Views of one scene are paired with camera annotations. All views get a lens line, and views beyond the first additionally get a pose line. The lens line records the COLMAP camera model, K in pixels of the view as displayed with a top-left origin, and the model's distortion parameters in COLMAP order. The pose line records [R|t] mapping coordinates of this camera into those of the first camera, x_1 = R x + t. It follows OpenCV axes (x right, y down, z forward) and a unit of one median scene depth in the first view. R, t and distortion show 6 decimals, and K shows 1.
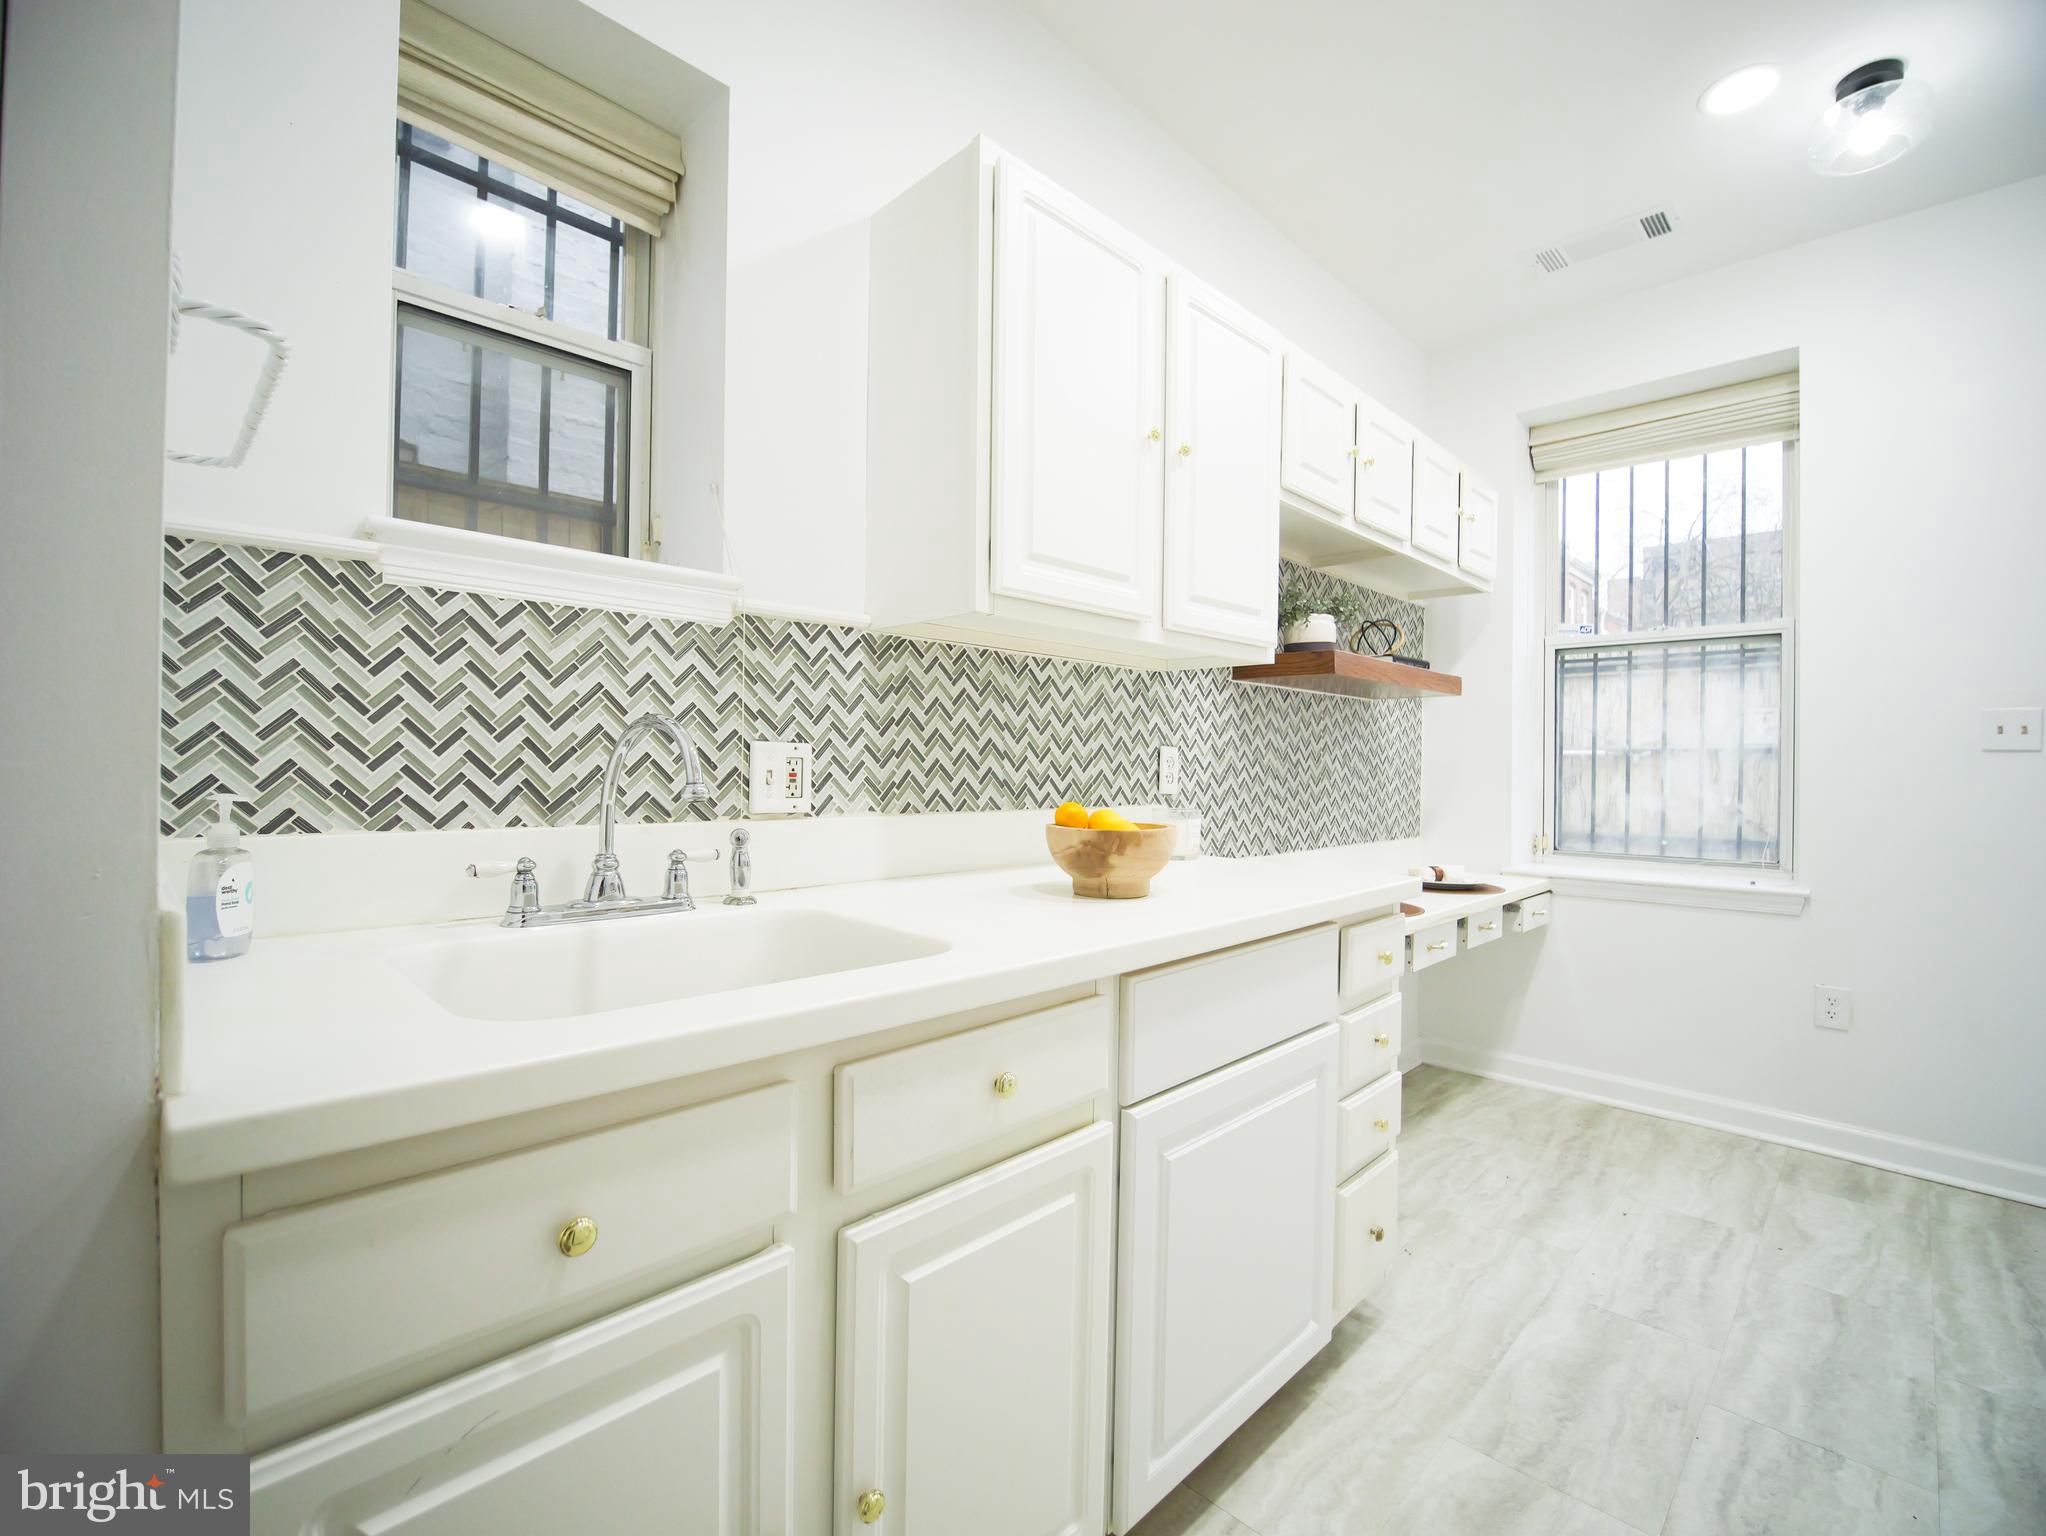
lens RADIAL K [[910.4, 0, 1029.7], [0, 910.4, 758.1], [0, 0, 1]] dist [-0.018132, -0.000395]
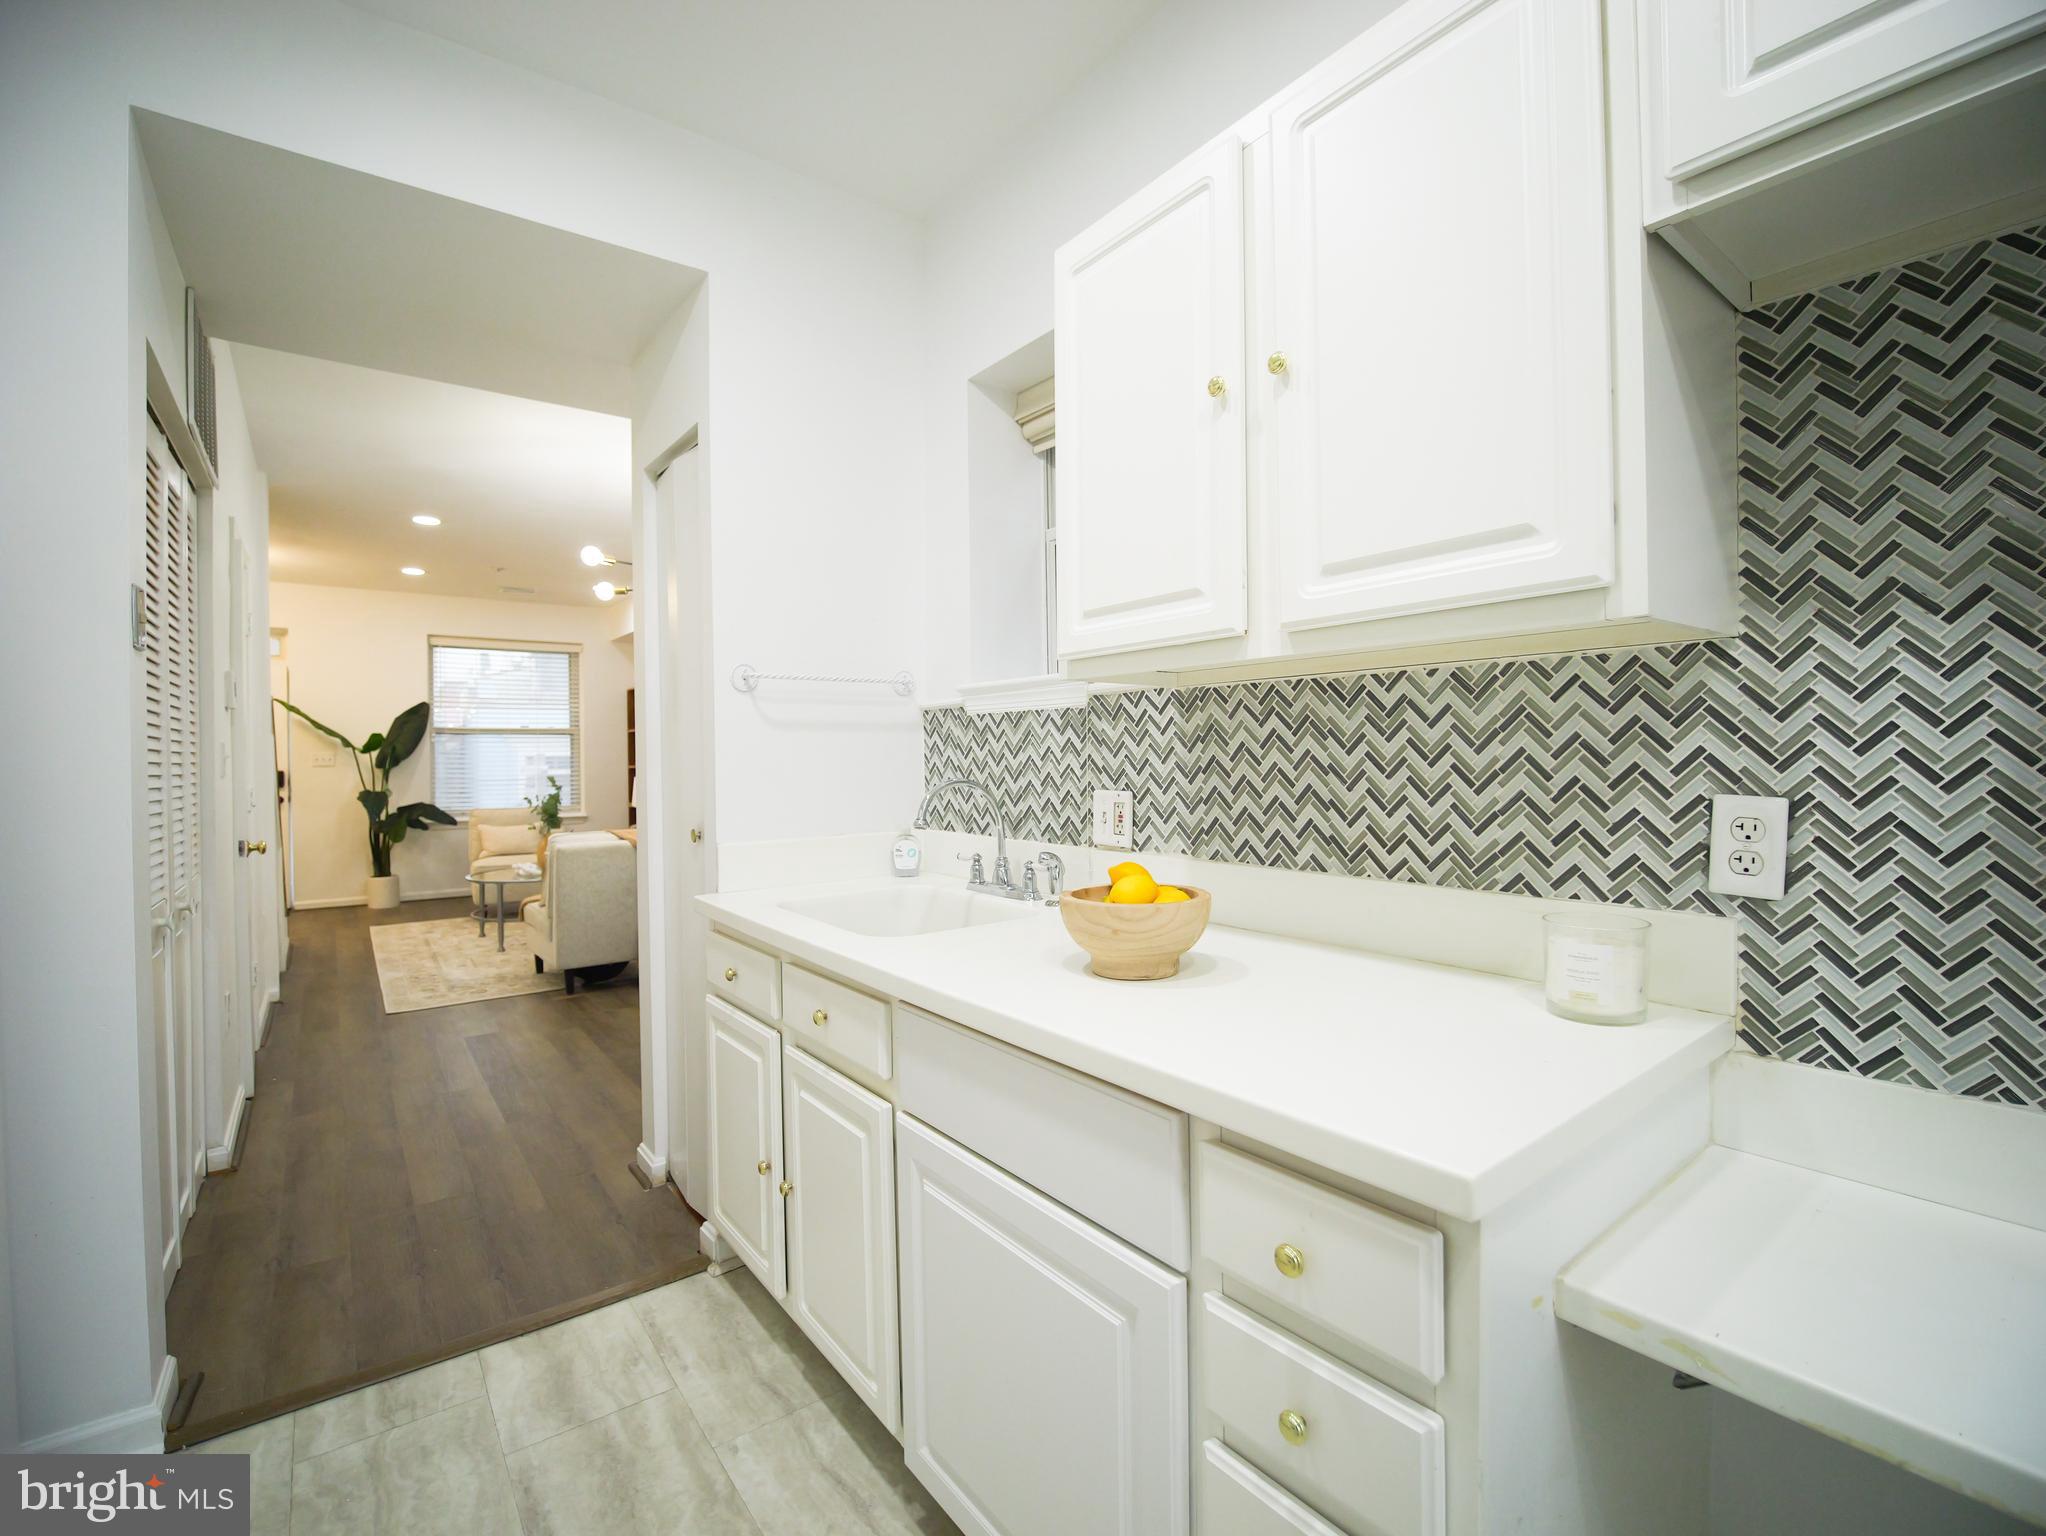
lens RADIAL K [[909.9, 0, 1026.0], [0, 909.9, 766.3], [0, 0, 1]] dist [-0.017880, -0.001617]
pose [[-0.138203, -0.001071, -0.990403, 0.707805], [0.016333, 0.999861, -0.003360, -0.034502], [0.990269, -0.016641, -0.138166, 0.744405]]
